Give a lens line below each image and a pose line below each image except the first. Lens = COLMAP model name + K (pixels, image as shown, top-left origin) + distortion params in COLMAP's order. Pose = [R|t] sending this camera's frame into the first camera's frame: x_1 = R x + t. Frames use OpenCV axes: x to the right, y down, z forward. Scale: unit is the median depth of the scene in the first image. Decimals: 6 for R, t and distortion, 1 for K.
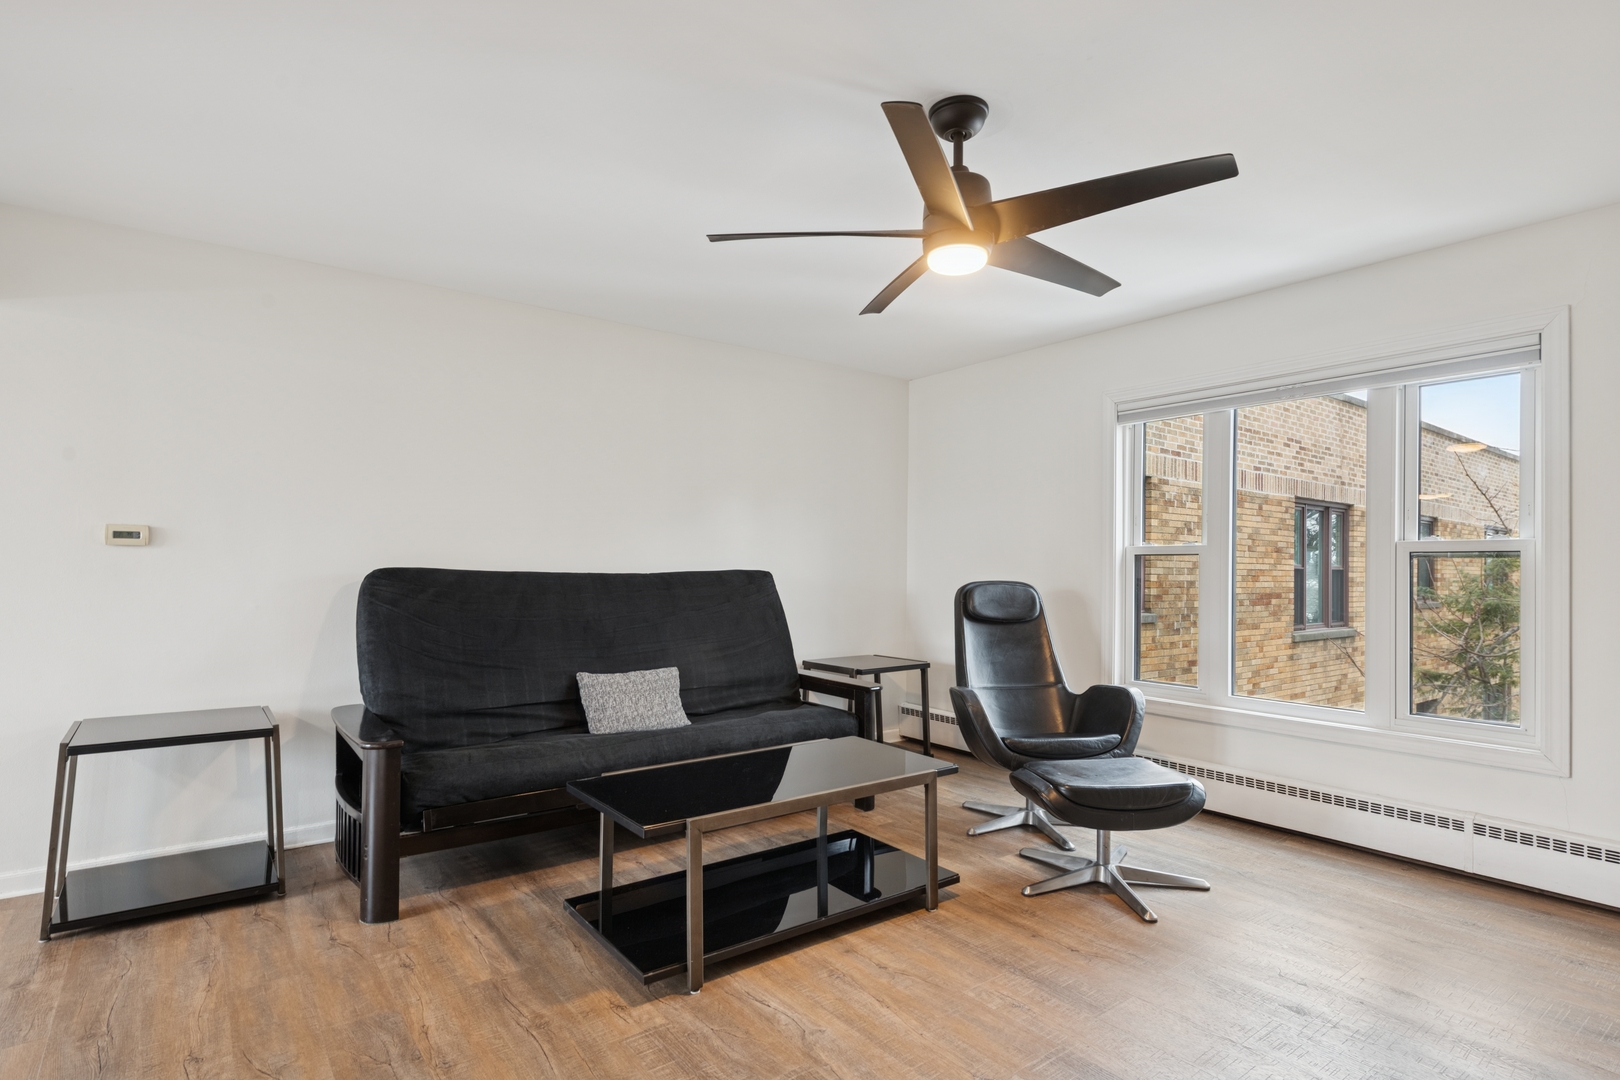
lens RADIAL K [[815.0, 0, 811.4], [0, 815.0, 554.8], [0, 0, 1]] dist [-0.000406, -0.010912]
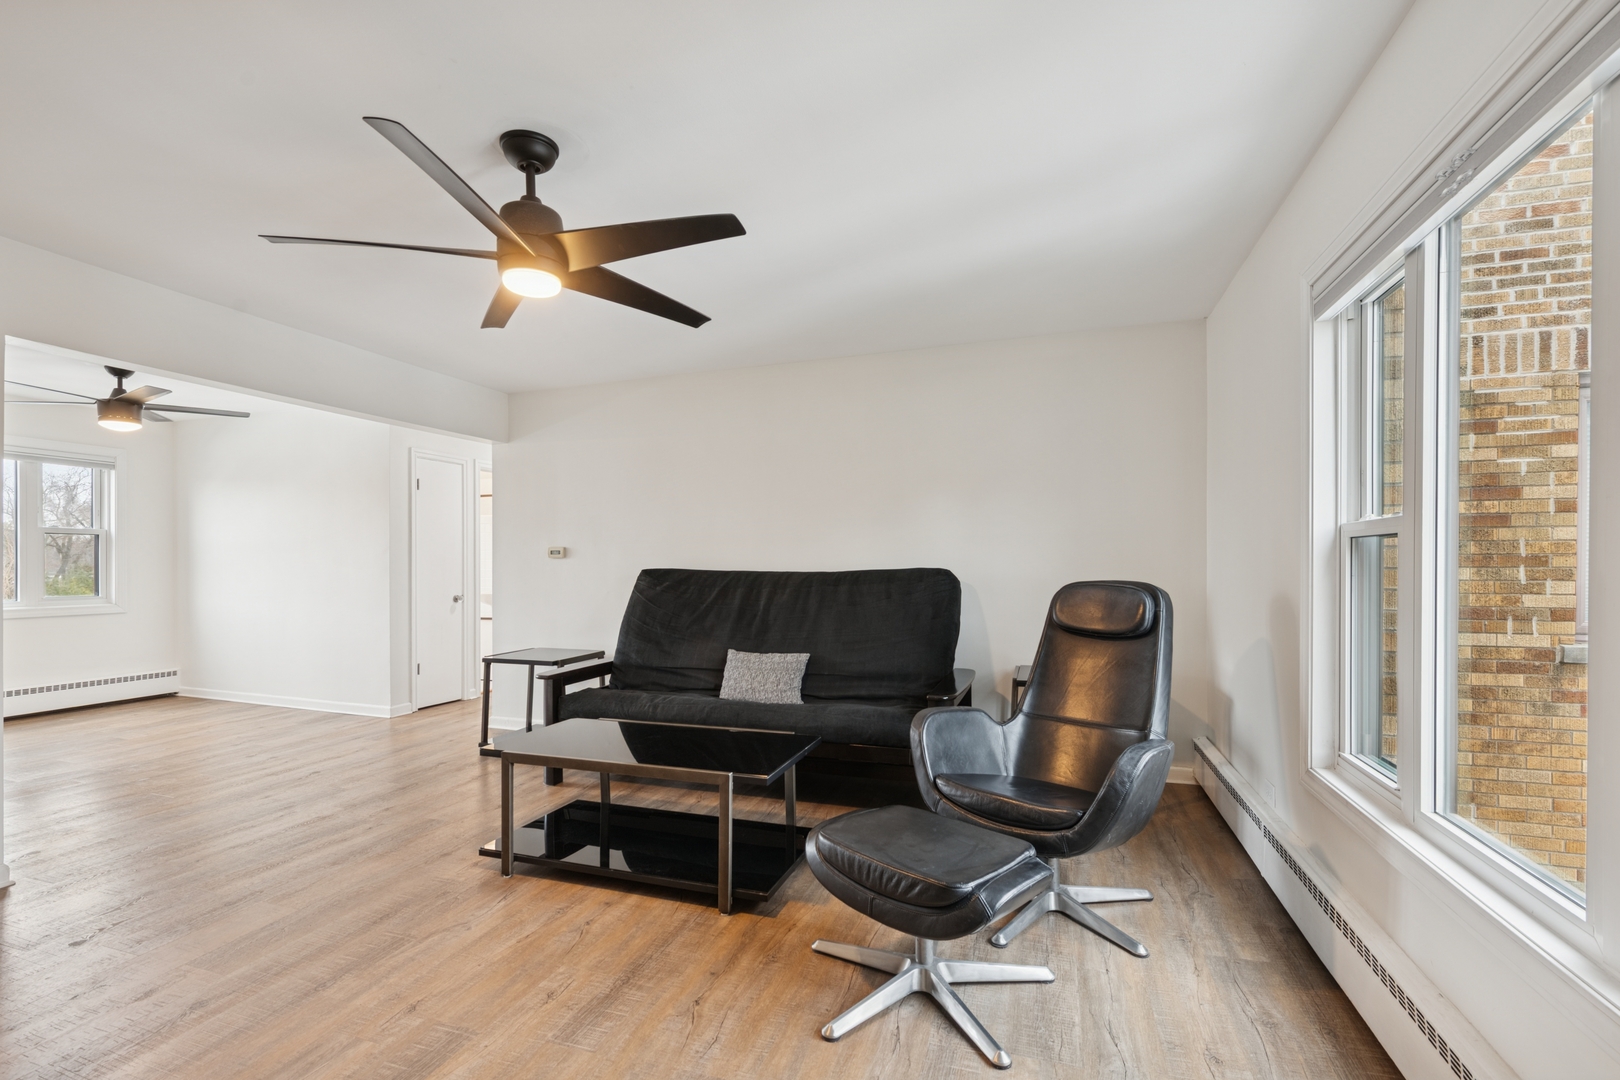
lens RADIAL K [[719.0, 0, 810.4], [0, 719.0, 563.3], [0, 0, 1]] dist [-0.000023, 0.000581]
pose [[0.559571, -0.012061, -0.828695, 0.812187], [0.024505, 0.999698, 0.001997, 0.010870], [0.828420, -0.021424, 0.559697, 0.528016]]
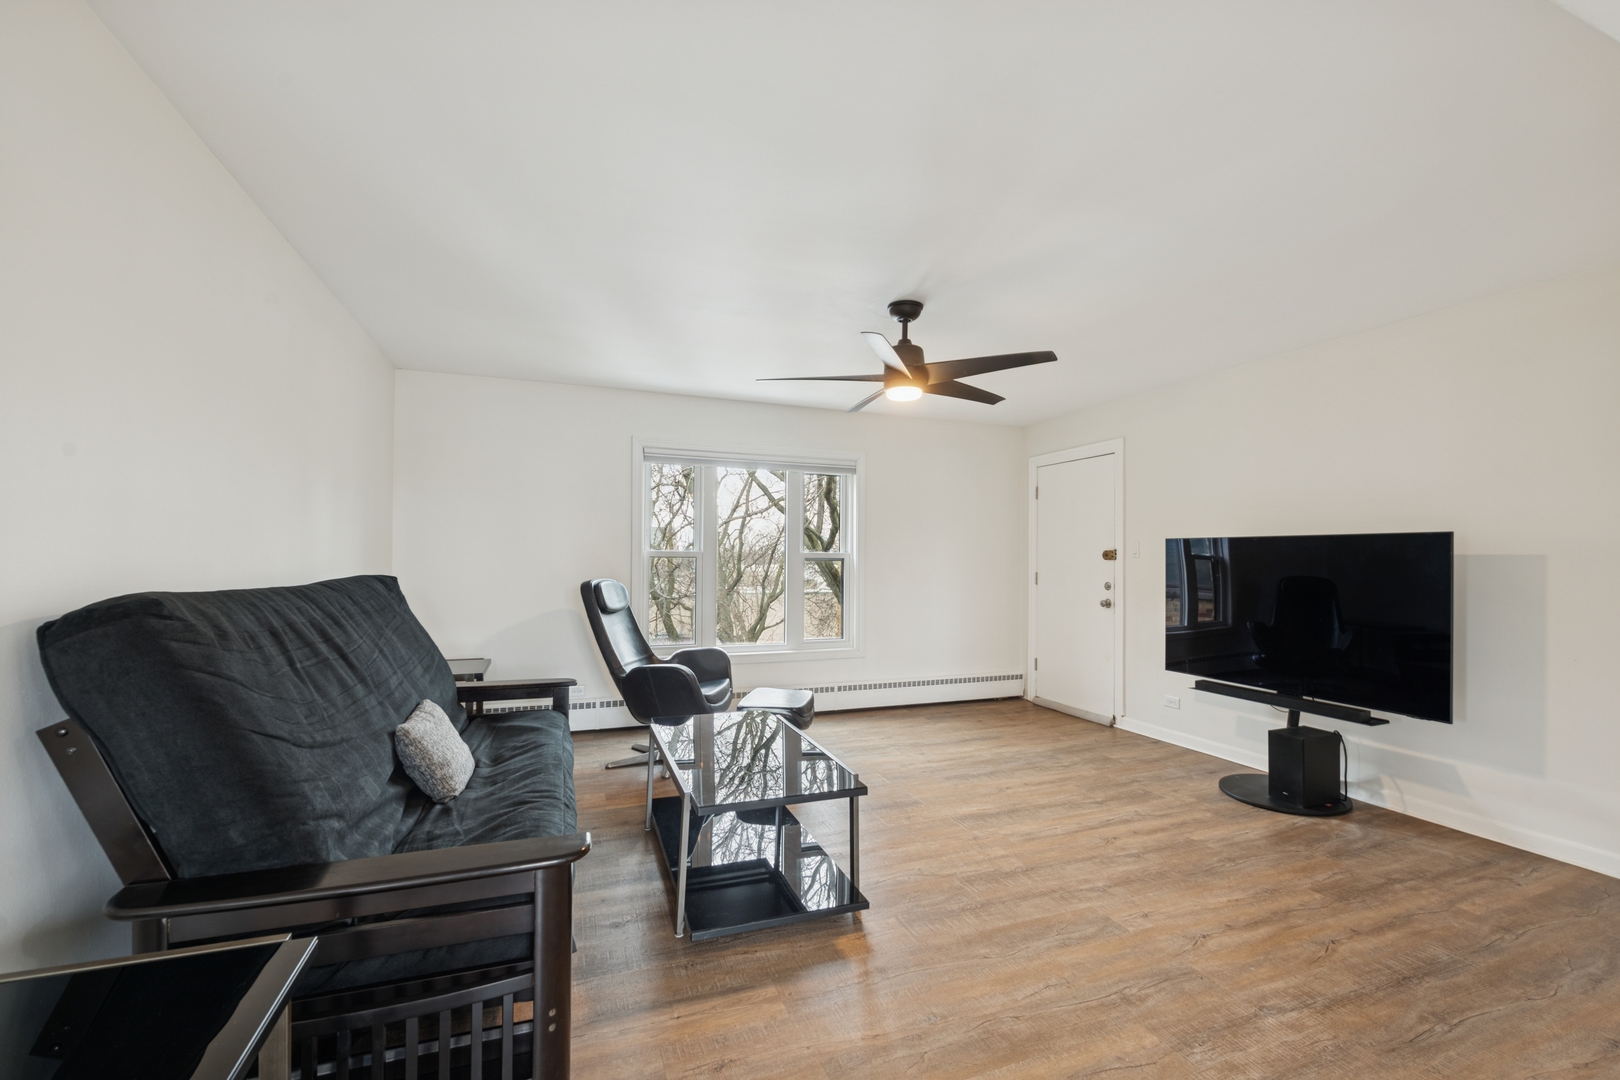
lens RADIAL K [[672.7, 0, 811.1], [0, 672.7, 560.9], [0, 0, 1]] dist [-0.000217, -0.000022]
pose [[0.303196, -0.011866, 0.952854, -0.829899], [-0.013956, 0.999760, 0.016891, -0.021884], [-0.952826, -0.018419, 0.302957, 0.522513]]
